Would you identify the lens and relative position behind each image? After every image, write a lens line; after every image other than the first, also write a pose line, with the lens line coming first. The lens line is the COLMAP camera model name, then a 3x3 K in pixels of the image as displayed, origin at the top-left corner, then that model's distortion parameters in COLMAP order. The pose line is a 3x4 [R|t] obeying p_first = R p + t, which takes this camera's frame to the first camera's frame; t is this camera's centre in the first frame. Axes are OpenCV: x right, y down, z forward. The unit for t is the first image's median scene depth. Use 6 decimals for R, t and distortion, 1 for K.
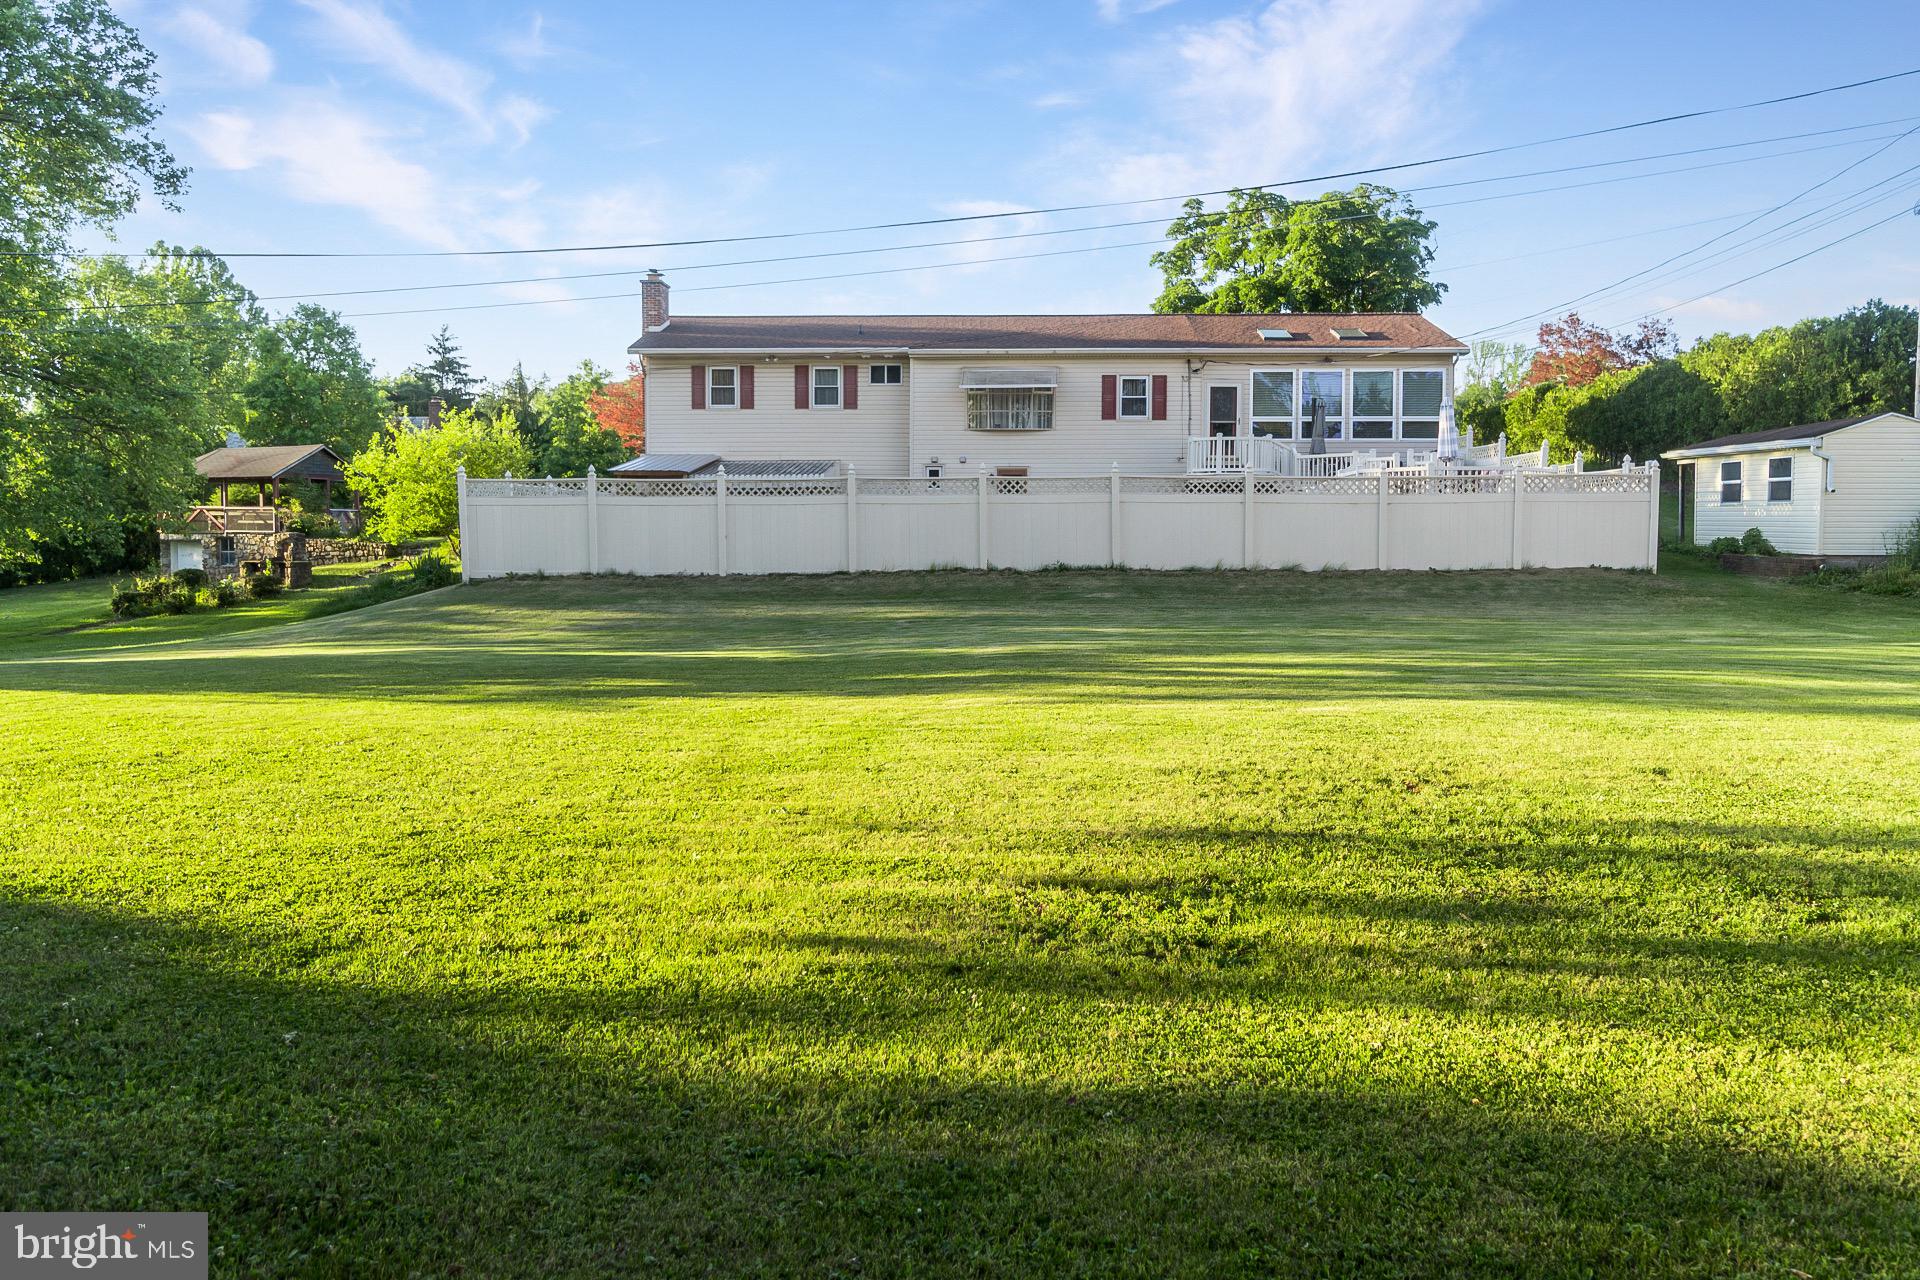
lens RADIAL K [[1452.7, 0, 1007.0], [0, 1452.7, 639.3], [0, 0, 1]] dist [0.002990, 0.001236]
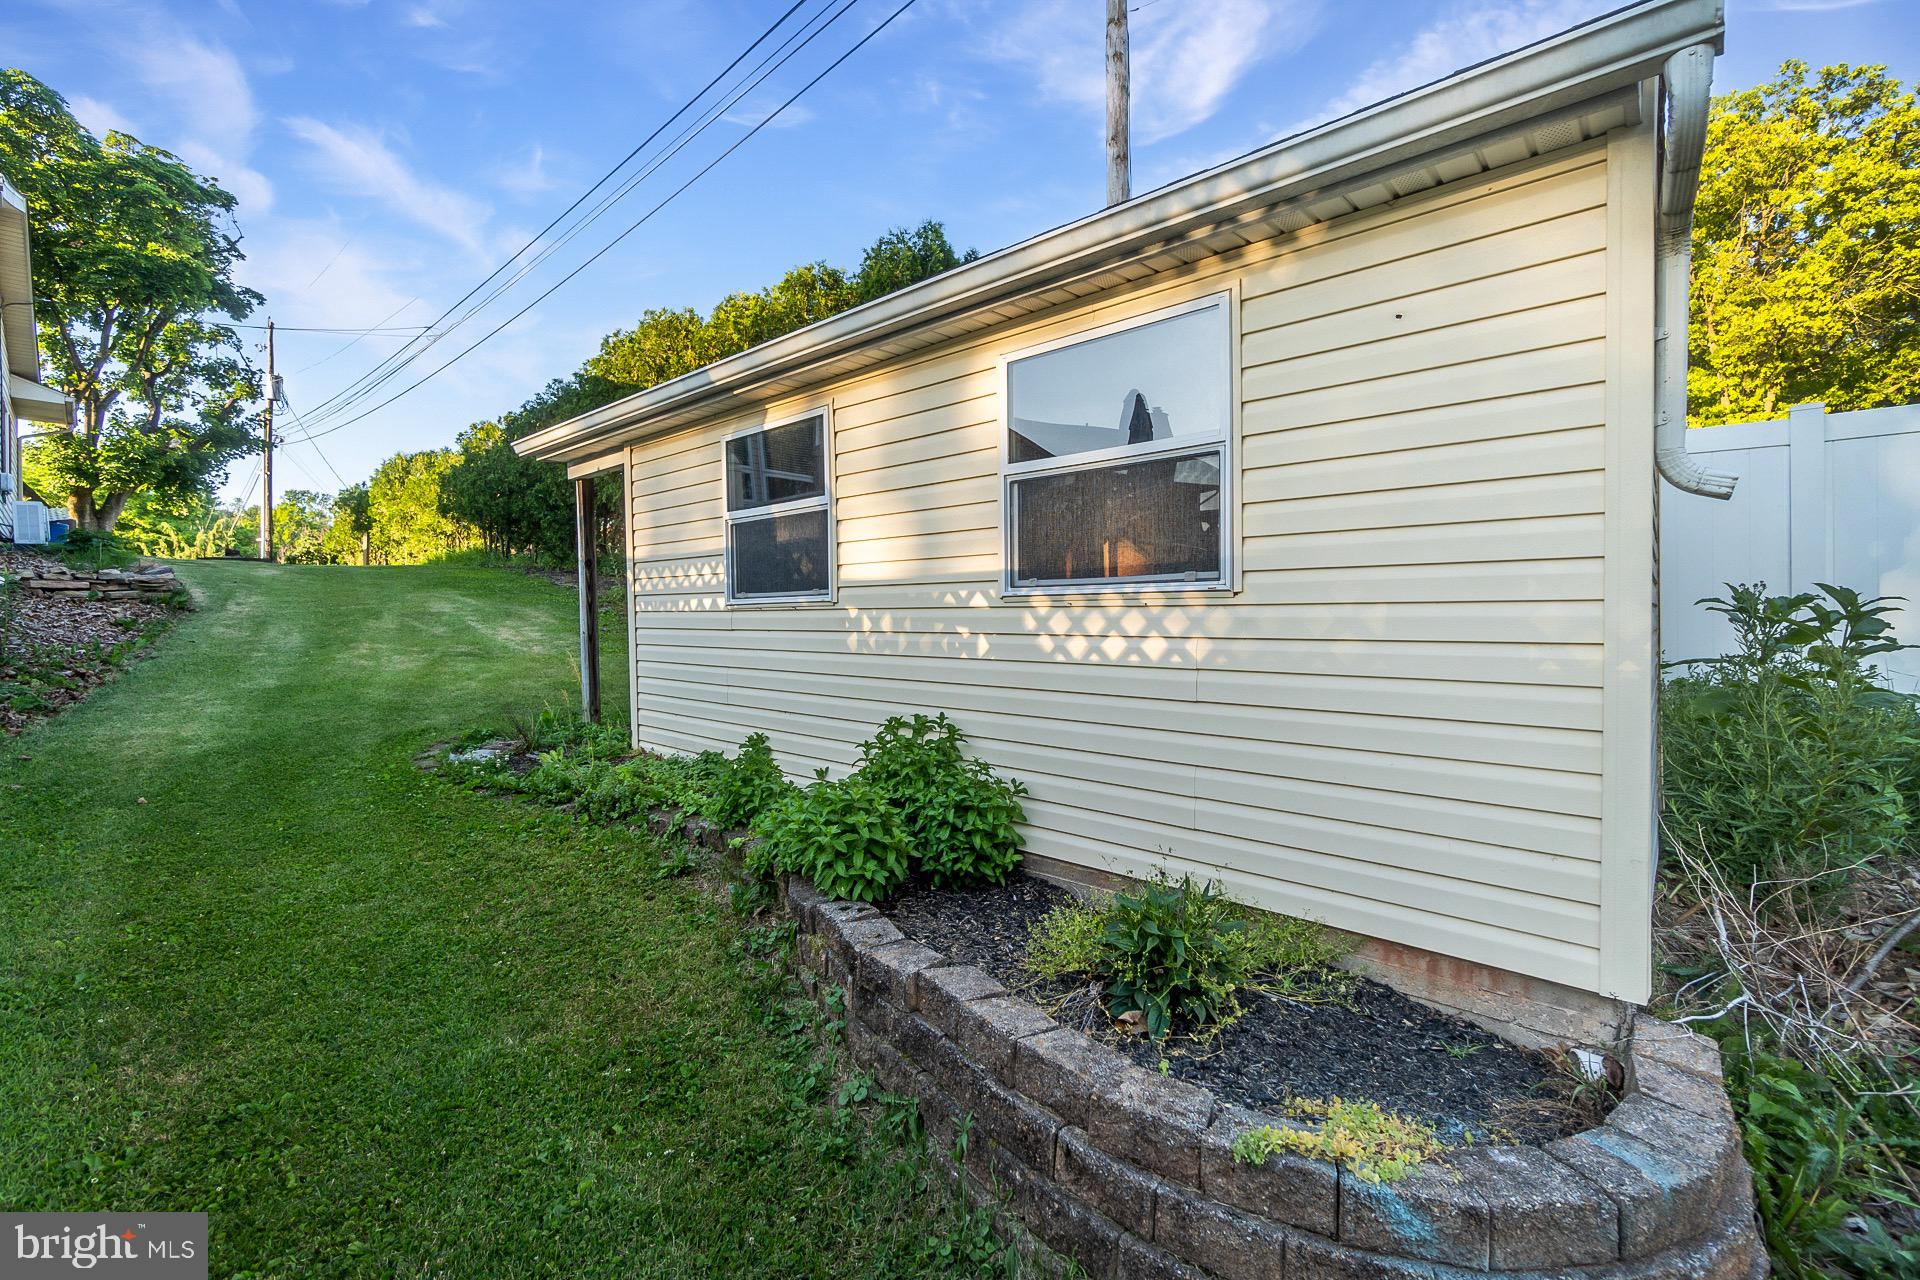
lens RADIAL K [[823.6, 0, 965.6], [0, 823.6, 628.9], [0, 0, 1]] dist [-0.003589, 0.000732]
pose [[0.667637, -0.002139, 0.744484, 0.324075], [0.056899, 0.997218, -0.048161, -0.062205], [-0.742309, 0.074514, 0.665901, 0.687760]]
